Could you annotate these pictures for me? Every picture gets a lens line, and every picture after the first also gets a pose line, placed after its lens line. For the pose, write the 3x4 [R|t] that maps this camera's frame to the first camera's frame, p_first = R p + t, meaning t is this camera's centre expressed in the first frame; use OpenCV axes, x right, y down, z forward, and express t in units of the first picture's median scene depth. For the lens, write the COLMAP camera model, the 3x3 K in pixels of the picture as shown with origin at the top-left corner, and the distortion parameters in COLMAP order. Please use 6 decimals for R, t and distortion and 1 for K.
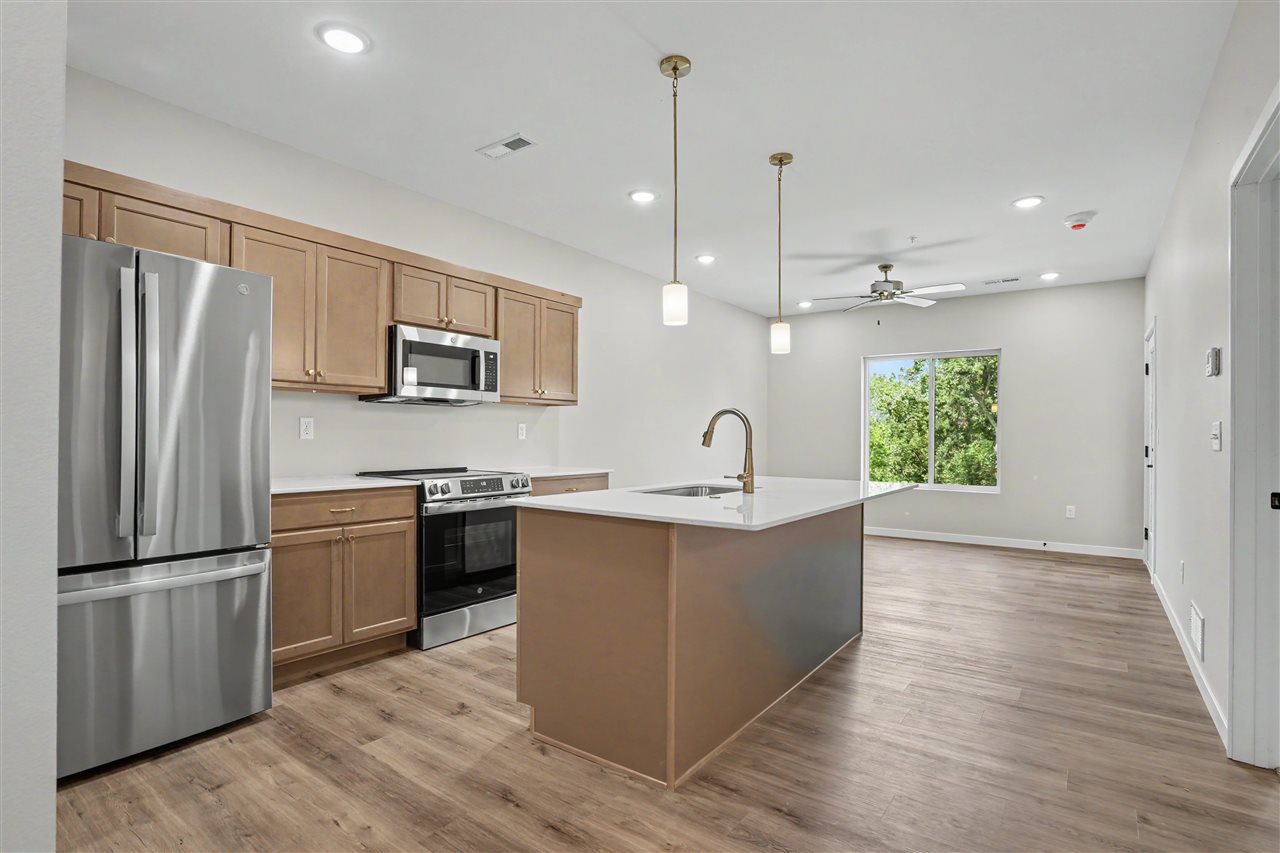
lens RADIAL K [[631.4, 0, 663.6], [0, 631.4, 431.6], [0, 0, 1]] dist [-0.002785, -0.001287]
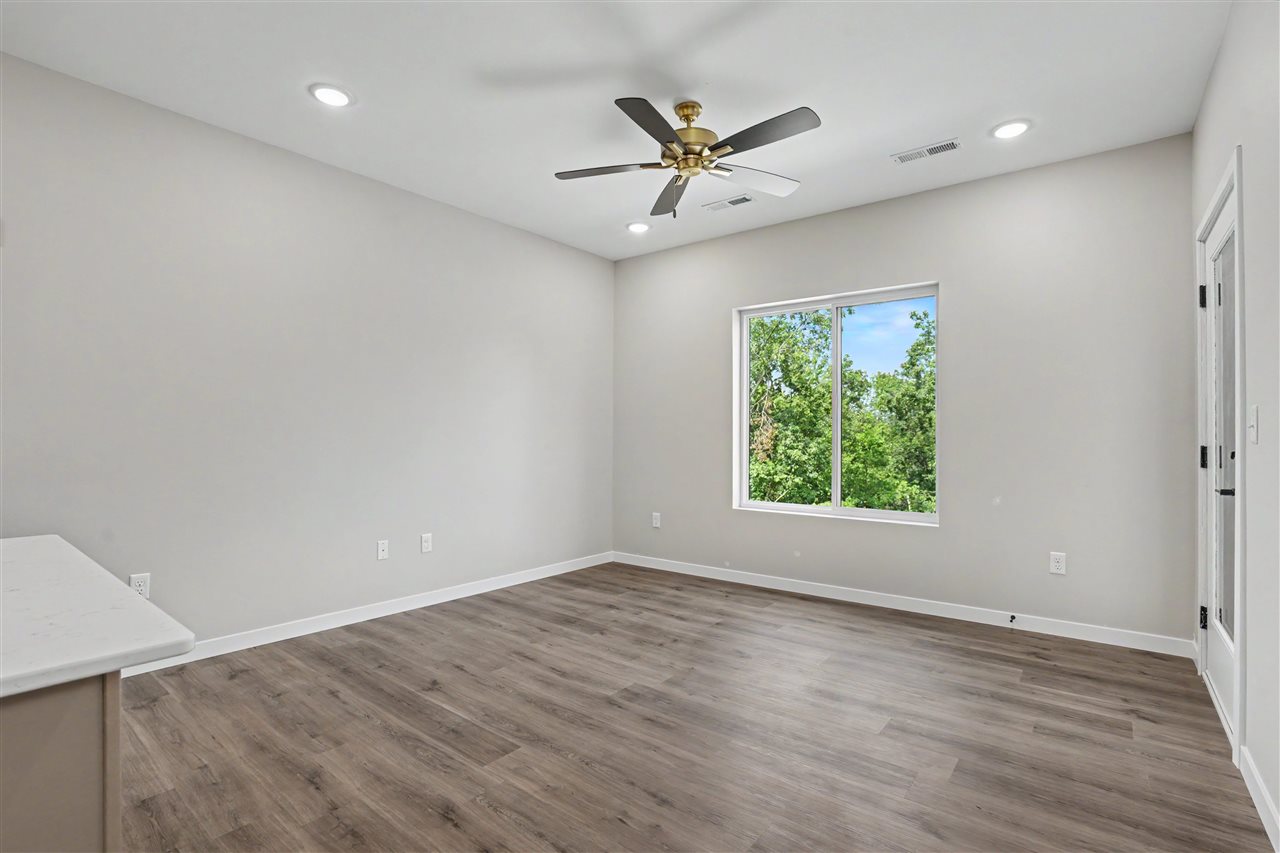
lens RADIAL K [[603.4, 0, 627.7], [0, 603.4, 433.3], [0, 0, 1]] dist [-0.033366, 0.000782]
pose [[0.996736, -0.004039, -0.080629, 0.400900], [0.004322, 0.999985, 0.003336, 0.010348], [0.080615, -0.003674, 0.996739, 0.579465]]
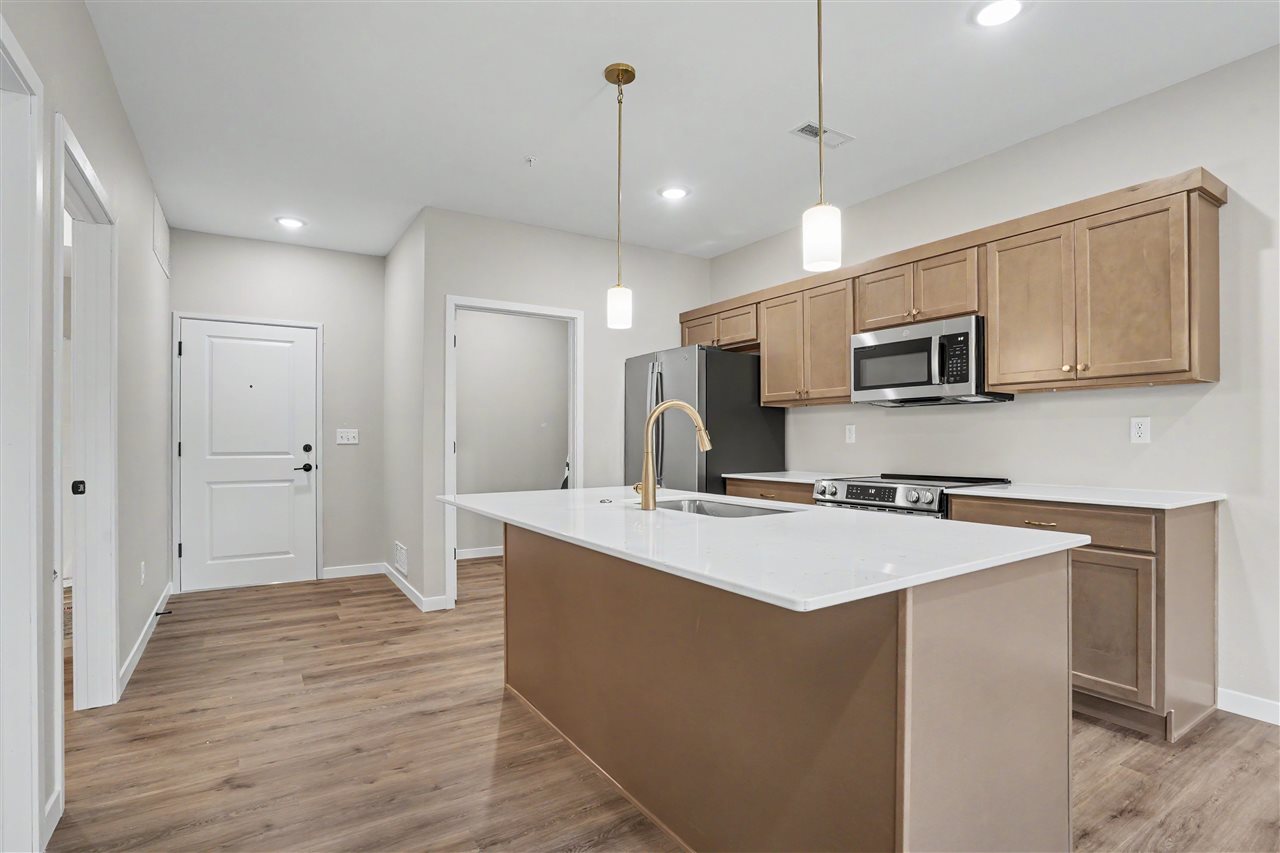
lens RADIAL K [[635.8, 0, 638.7], [0, 635.8, 442.4], [0, 0, 1]] dist [-0.033969, 0.000453]
pose [[-0.400591, -0.001378, -0.916256, 0.491416], [0.007679, 0.999959, -0.004861, 0.009860], [0.916225, -0.008983, -0.400564, 0.754860]]
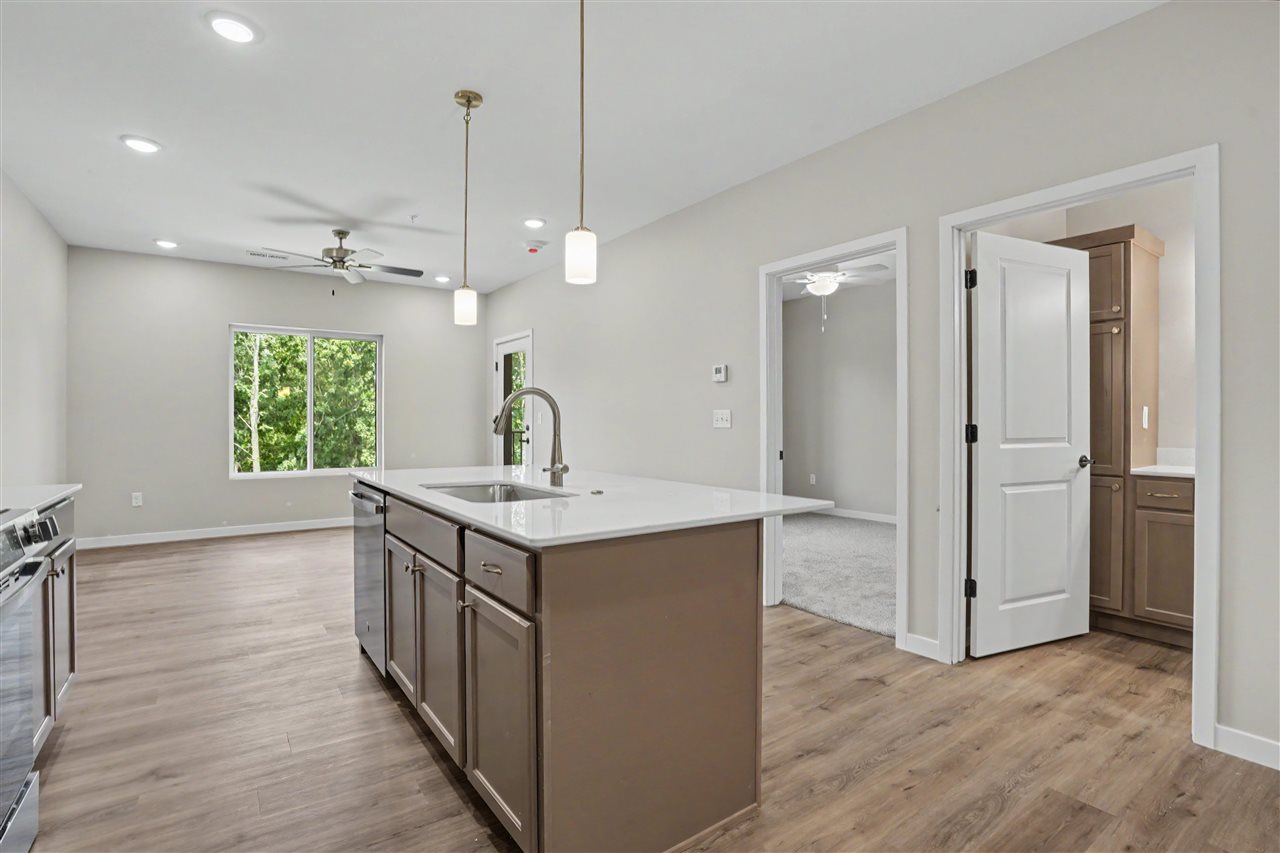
lens RADIAL K [[595.9, 0, 636.6], [0, 595.9, 421.2], [0, 0, 1]] dist [-0.034116, 0.000597]
pose [[0.345668, -0.007680, 0.938326, -0.346322], [-0.006531, 0.999923, 0.010590, -0.001754], [-0.938334, -0.009789, 0.345591, 0.356233]]
